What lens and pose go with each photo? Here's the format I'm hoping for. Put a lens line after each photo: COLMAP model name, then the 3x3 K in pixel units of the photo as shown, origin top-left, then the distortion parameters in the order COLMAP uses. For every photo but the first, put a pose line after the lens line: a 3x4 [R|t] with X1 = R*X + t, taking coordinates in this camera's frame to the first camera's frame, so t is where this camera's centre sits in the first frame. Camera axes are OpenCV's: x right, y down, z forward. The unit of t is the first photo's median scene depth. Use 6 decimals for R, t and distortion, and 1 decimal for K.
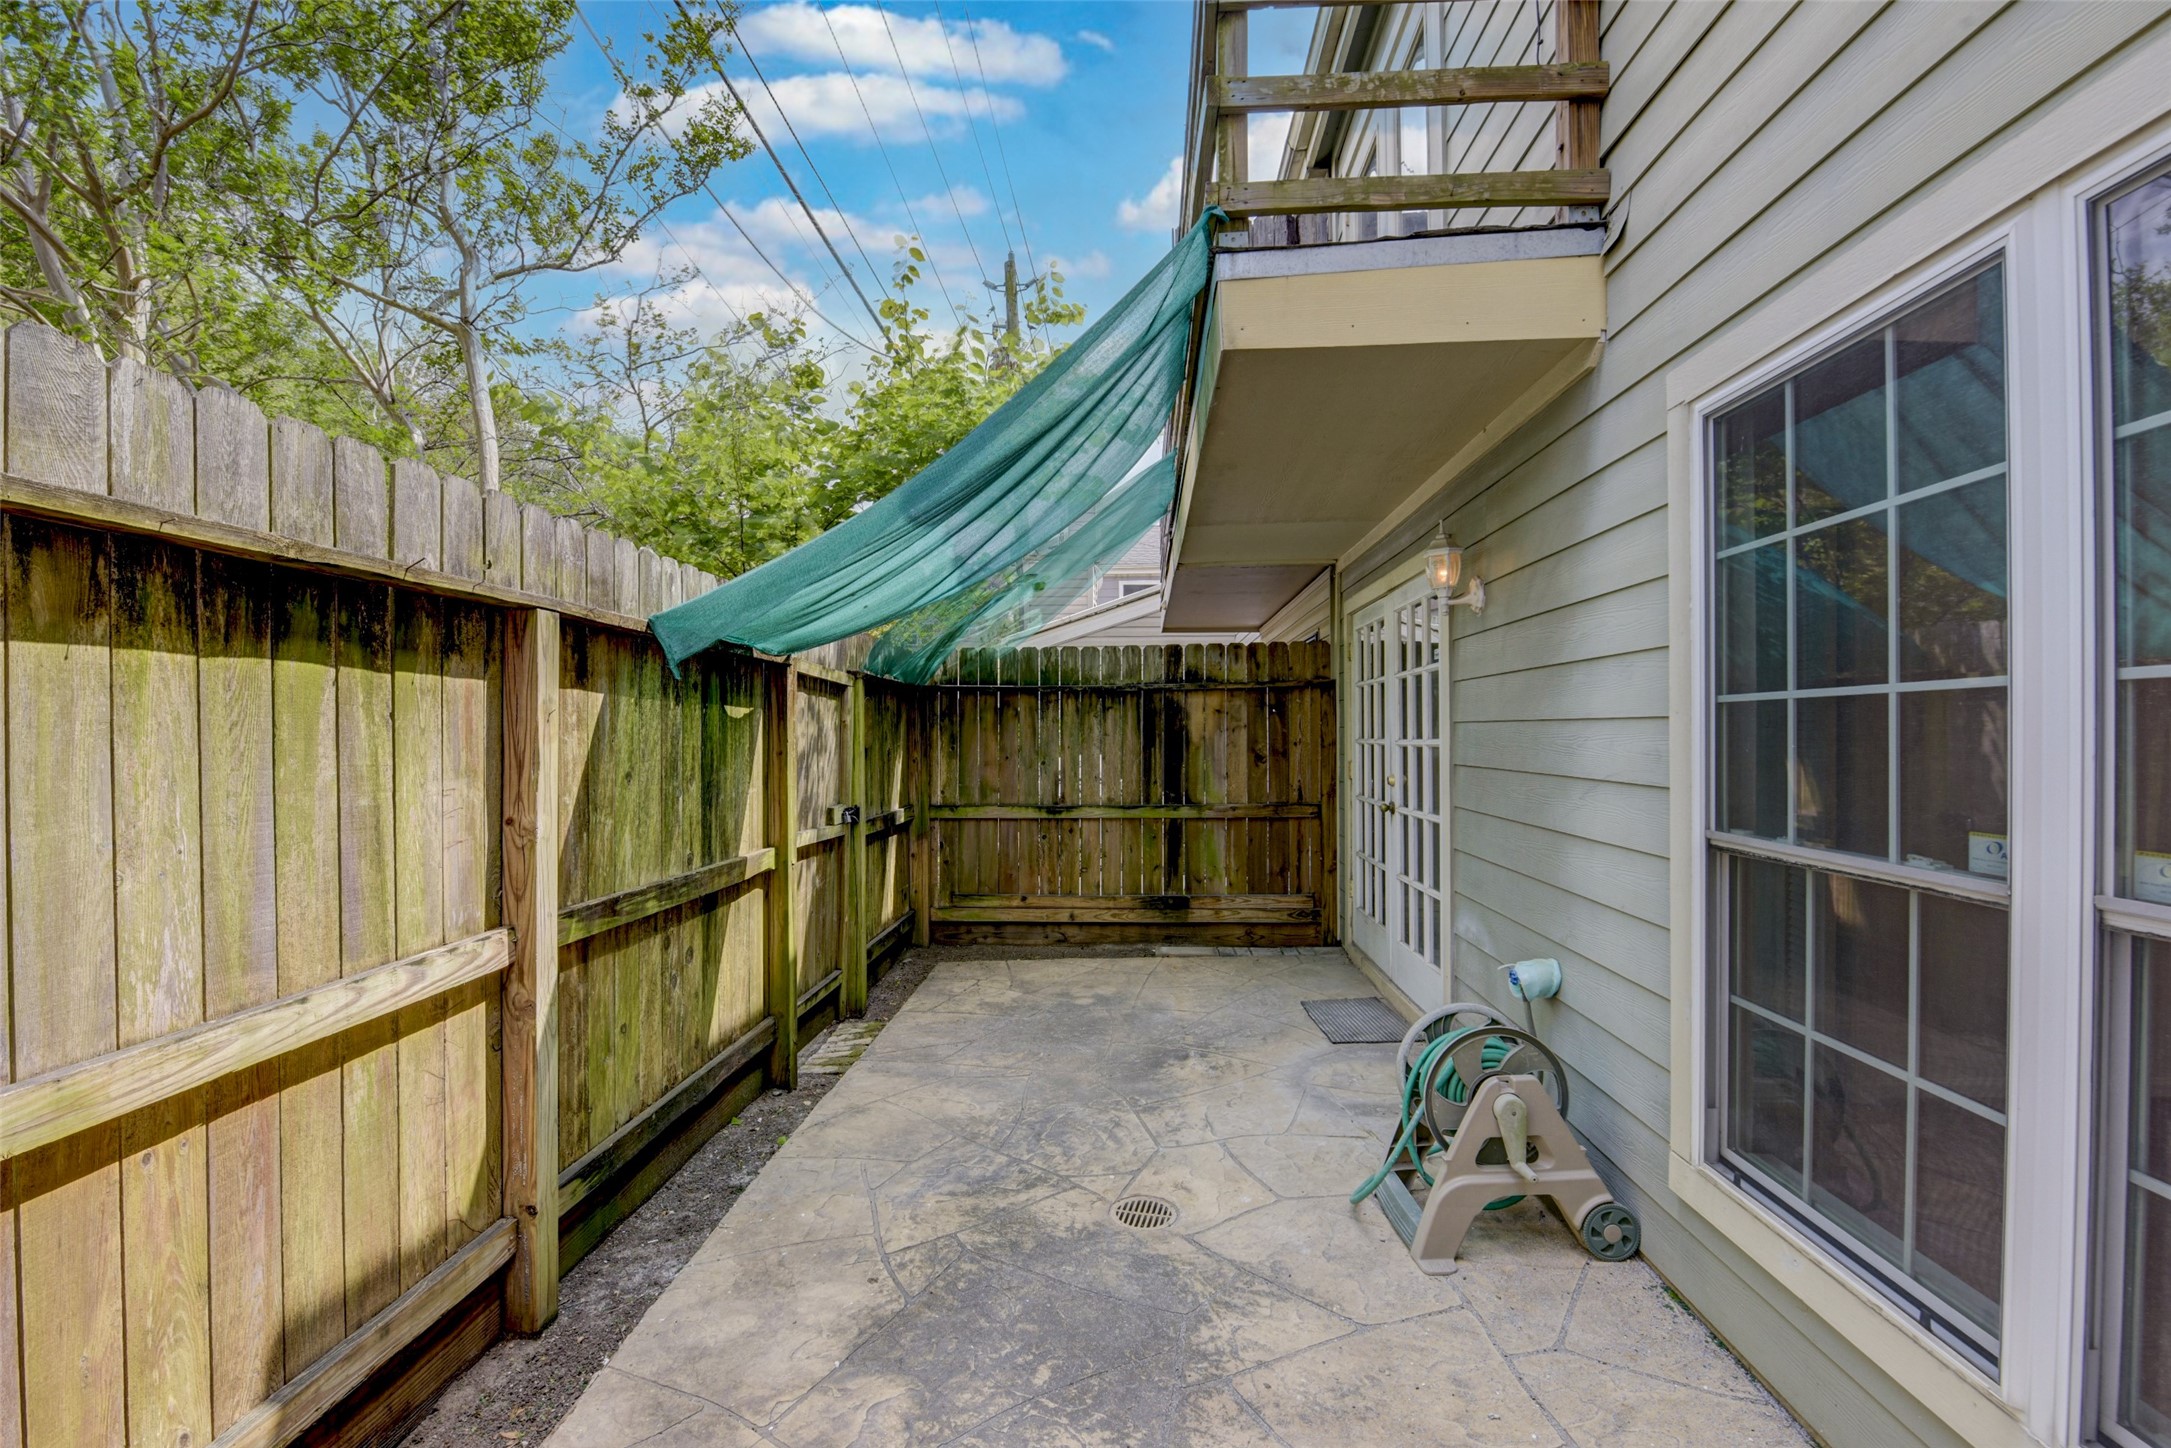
lens RADIAL K [[980.3, 0, 1082.5], [0, 980.3, 735.2], [0, 0, 1]] dist [-0.008081, -0.003269]
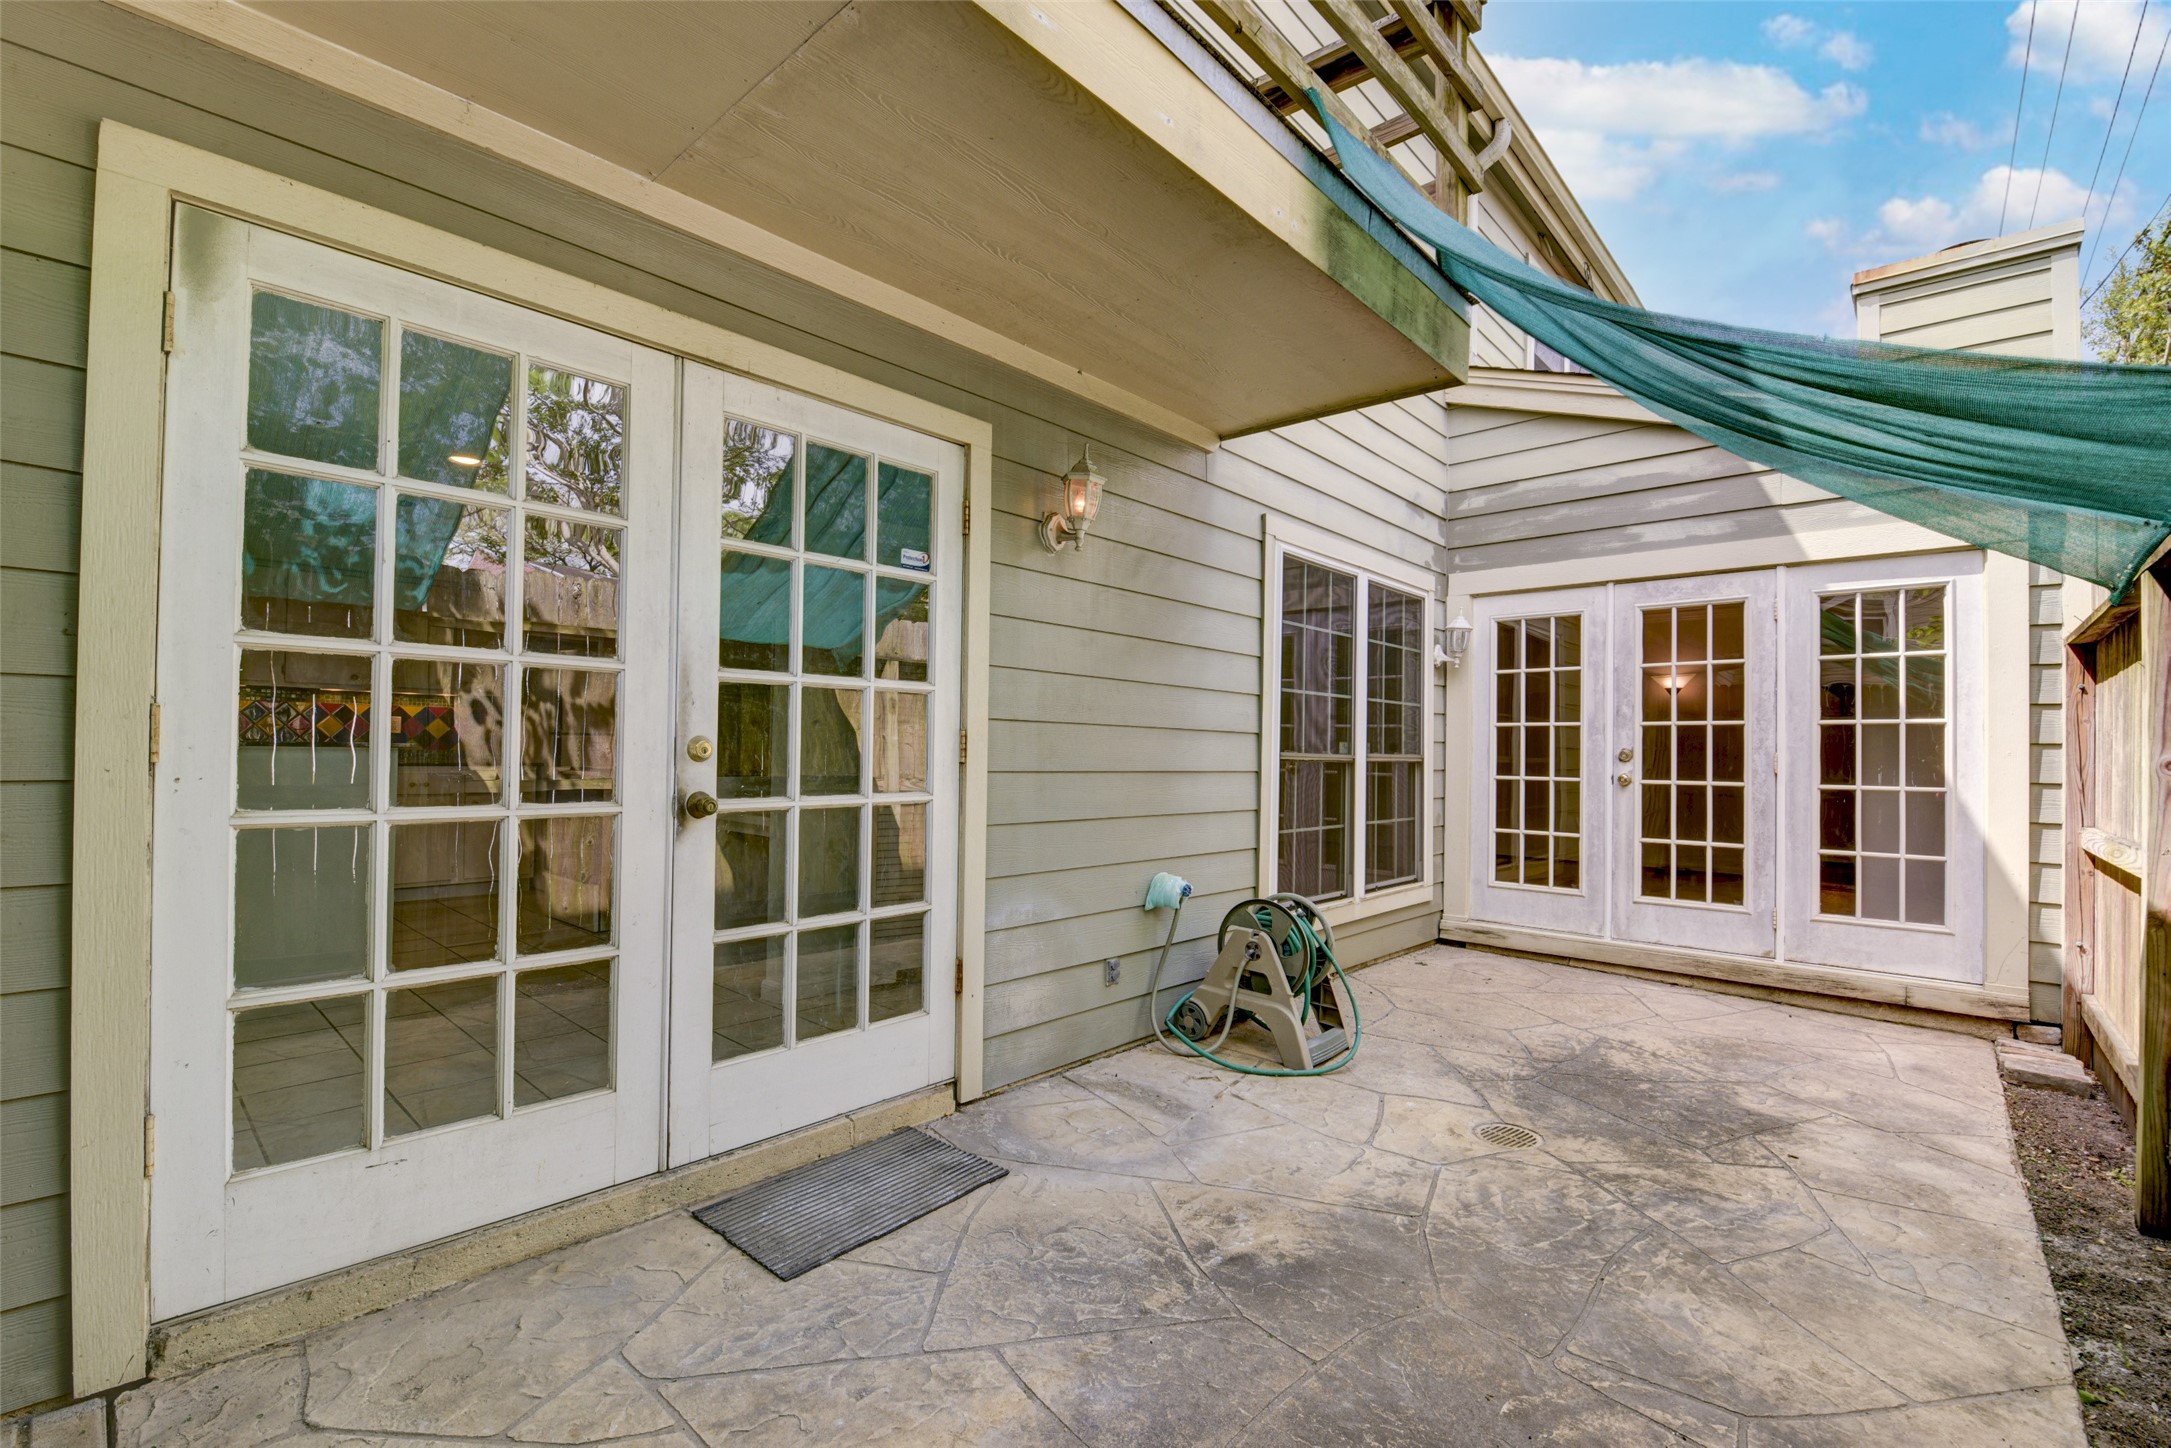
lens RADIAL K [[980.3, 0, 1092.5], [0, 980.3, 730.3], [0, 0, 1]] dist [-0.008081, -0.003269]
pose [[-0.792005, -0.008904, 0.610450, -0.215310], [-0.021890, 0.999665, -0.013820, 0.068637], [-0.610122, -0.024308, -0.791934, 2.044795]]
